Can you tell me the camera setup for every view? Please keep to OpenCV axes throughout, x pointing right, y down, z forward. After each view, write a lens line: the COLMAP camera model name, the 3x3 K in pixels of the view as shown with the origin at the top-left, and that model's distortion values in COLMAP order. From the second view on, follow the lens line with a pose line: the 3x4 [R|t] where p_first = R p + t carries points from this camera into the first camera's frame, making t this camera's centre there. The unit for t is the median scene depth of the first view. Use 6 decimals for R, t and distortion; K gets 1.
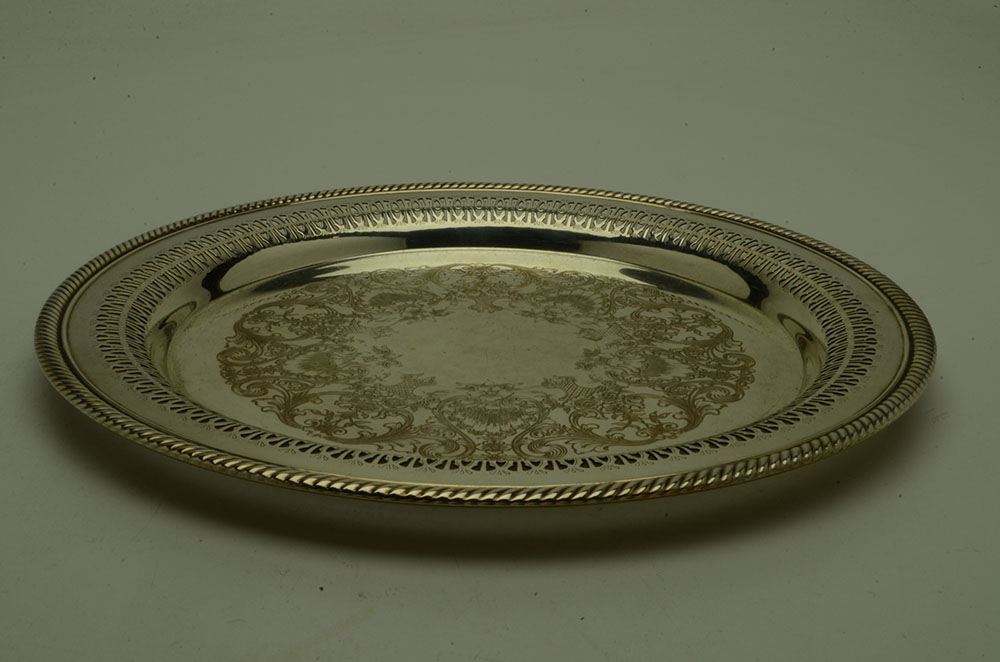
lens RADIAL K [[1434.6, 0, 503.9], [0, 1434.6, 333.3], [0, 0, 1]] dist [-0.016945, 0.000000]
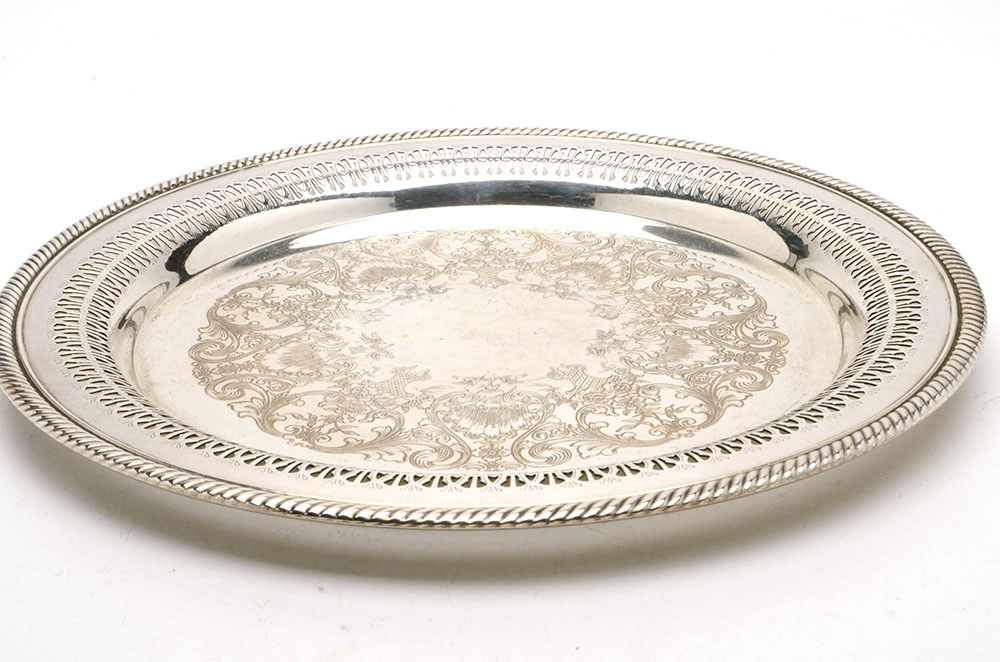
lens RADIAL K [[1741.3, 0, 498.2], [0, 1741.3, 329.4], [0, 0, 1]] dist [0.005934, 0.000000]
pose [[0.999200, -0.027522, -0.029010, 0.027986], [0.028765, 0.998646, 0.043344, -0.041530], [0.027778, -0.044144, 0.998639, -0.092569]]
